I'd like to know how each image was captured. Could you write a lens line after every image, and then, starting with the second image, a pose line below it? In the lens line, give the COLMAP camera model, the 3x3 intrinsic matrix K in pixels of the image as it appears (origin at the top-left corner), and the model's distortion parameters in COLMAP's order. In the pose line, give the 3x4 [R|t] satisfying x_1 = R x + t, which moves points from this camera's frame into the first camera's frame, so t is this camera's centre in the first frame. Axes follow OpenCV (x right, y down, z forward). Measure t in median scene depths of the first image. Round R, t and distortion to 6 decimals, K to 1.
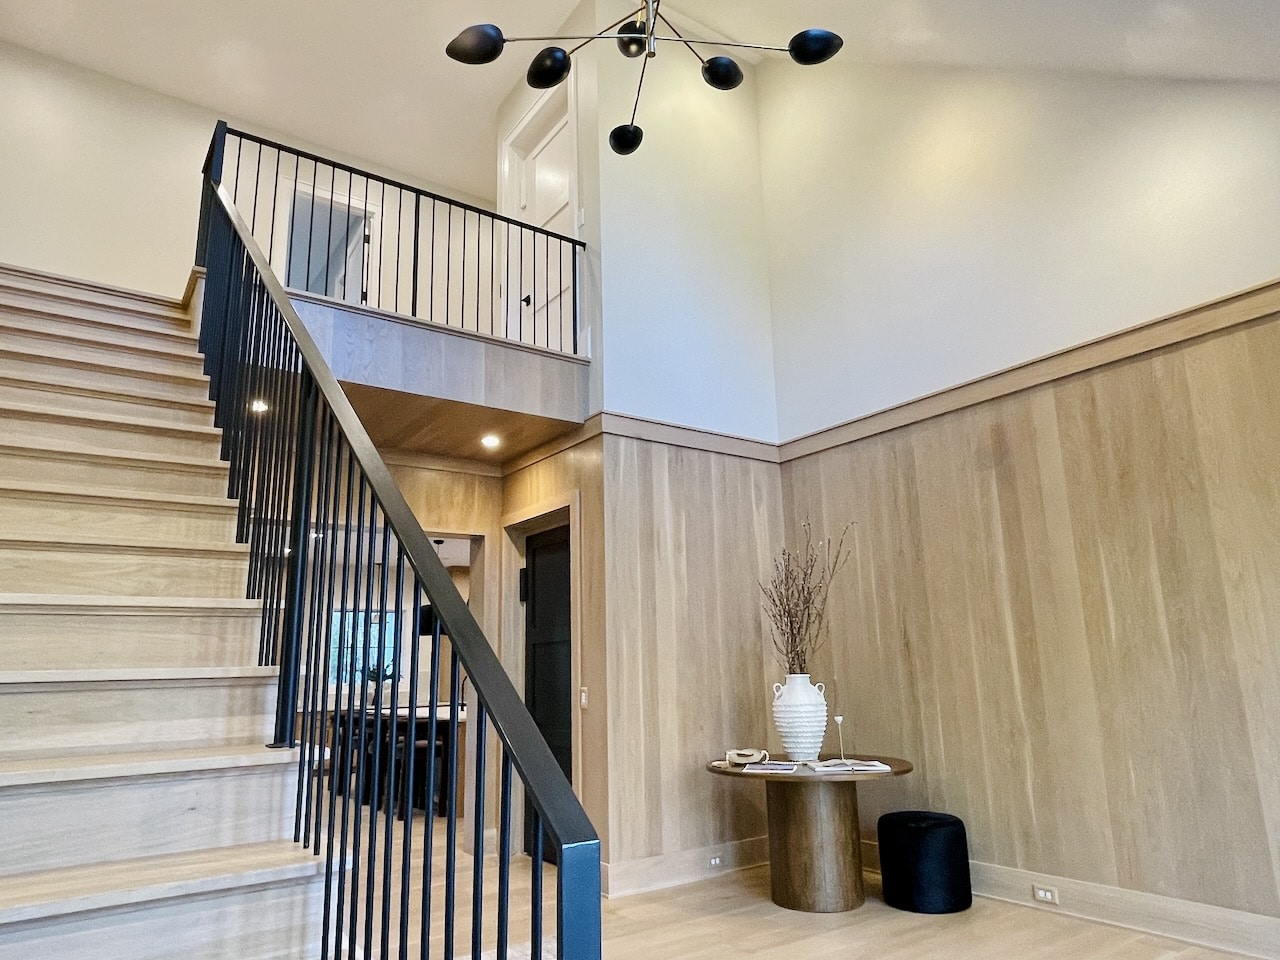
lens RADIAL K [[824.3, 0, 640.0], [0, 824.3, 480.0], [0, 0, 1]] dist [0.002412, -0.000116]
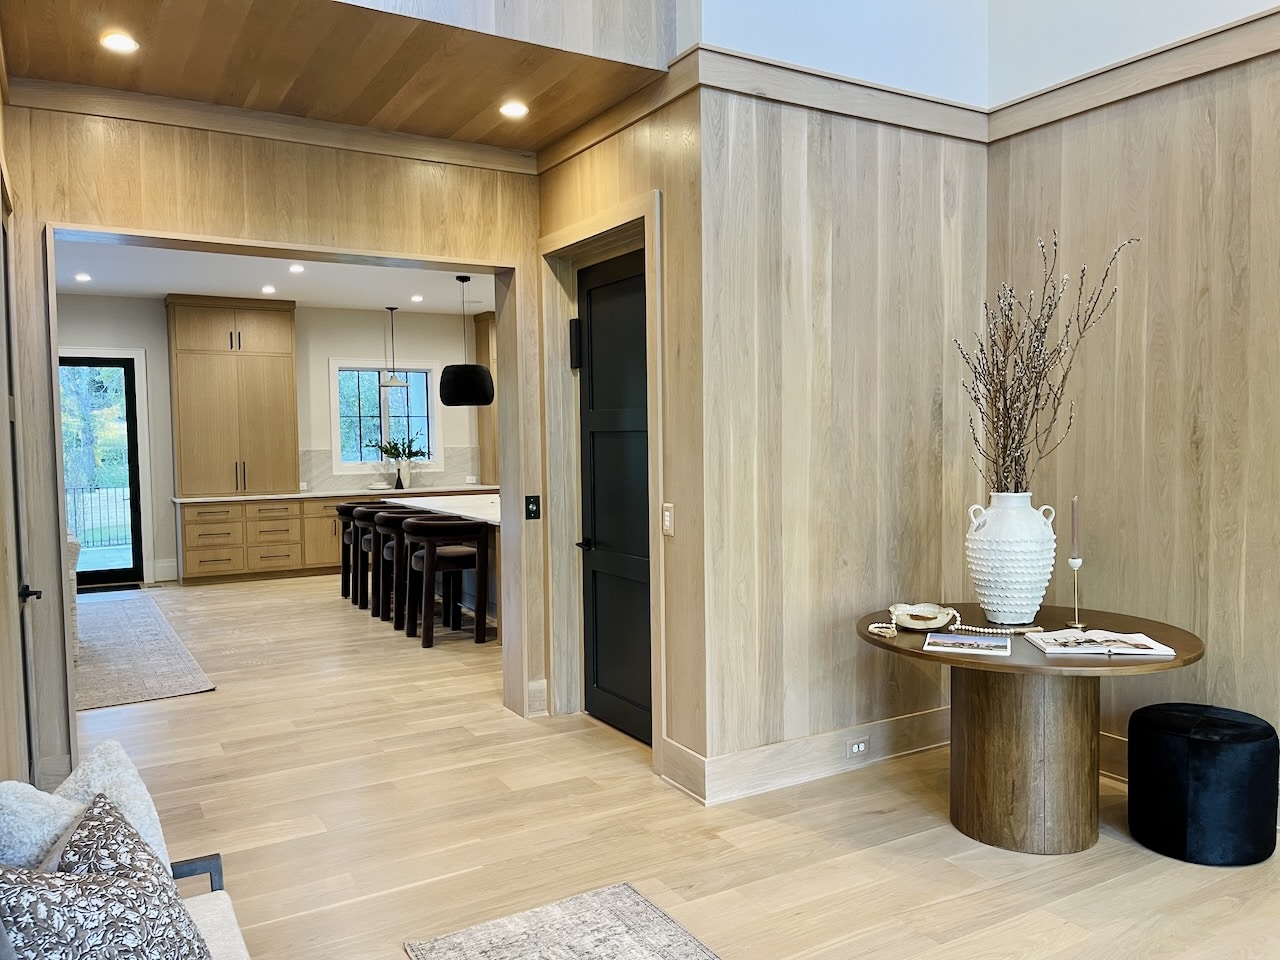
lens RADIAL K [[991.8, 0, 640.0], [0, 991.8, 480.0], [0, 0, 1]] dist [0.042921, -0.008956]
pose [[0.996154, 0.015386, -0.086255, -0.021745], [0.008530, 0.962754, 0.270244, 0.019840], [0.087201, -0.269940, 0.958920, 0.240315]]
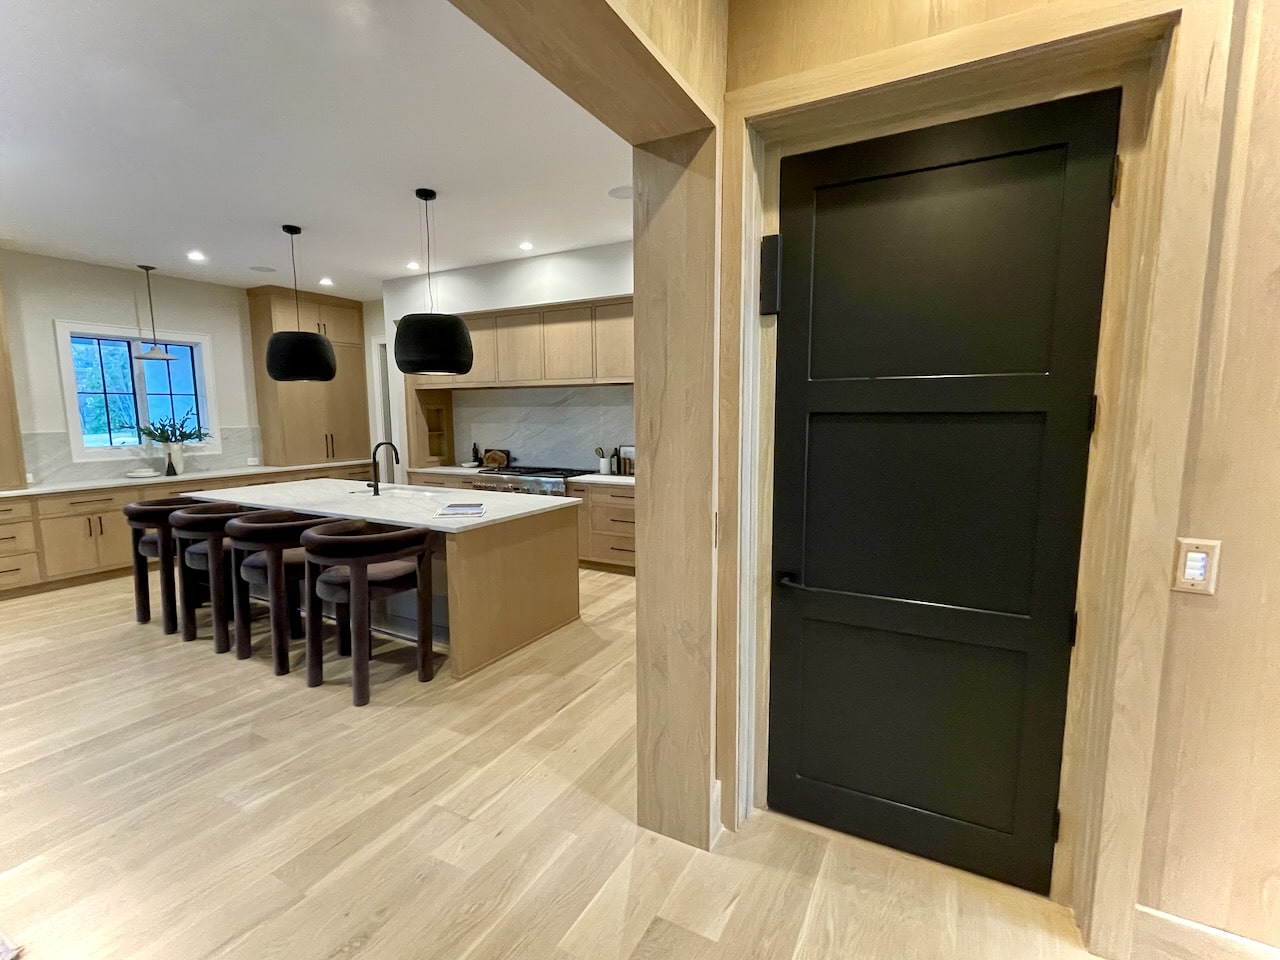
lens RADIAL K [[610.5, 0, 640.0], [0, 610.5, 480.0], [0, 0, 1]] dist [0.000410, 0.000691]
pose [[0.902262, -0.036516, 0.429640, -0.401646], [-0.106603, 0.946585, 0.304322, 0.161268], [-0.417803, -0.320379, 0.850175, 0.842591]]
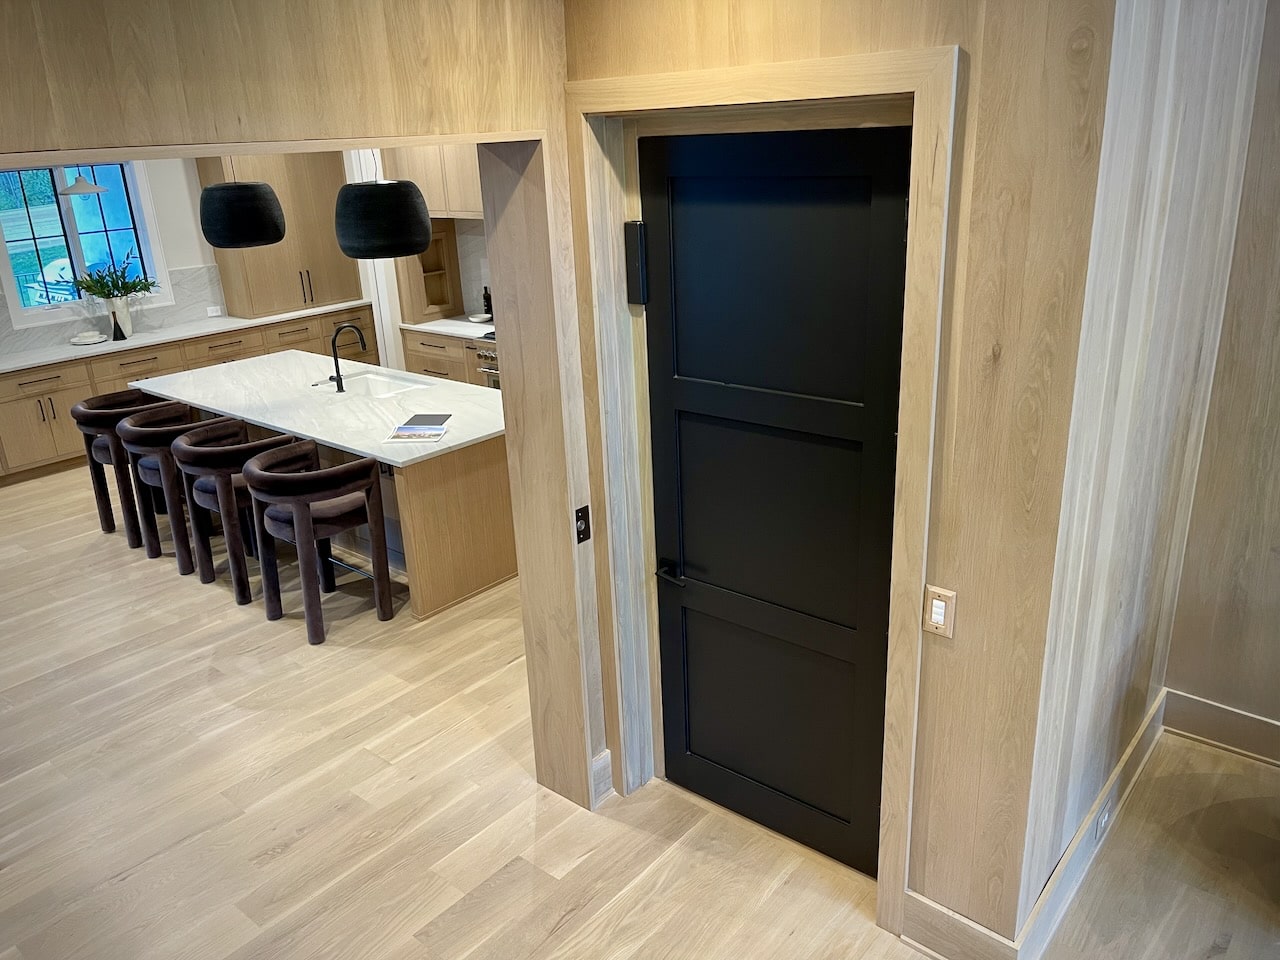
lens RADIAL K [[991.8, 0, 640.0], [0, 991.8, 480.0], [0, 0, 1]] dist [0.042921, -0.008956]
pose [[0.968773, -0.101944, 0.226022, -0.304137], [-0.032632, 0.851219, 0.523795, -0.044330], [-0.245792, -0.514814, 0.821312, 0.634785]]
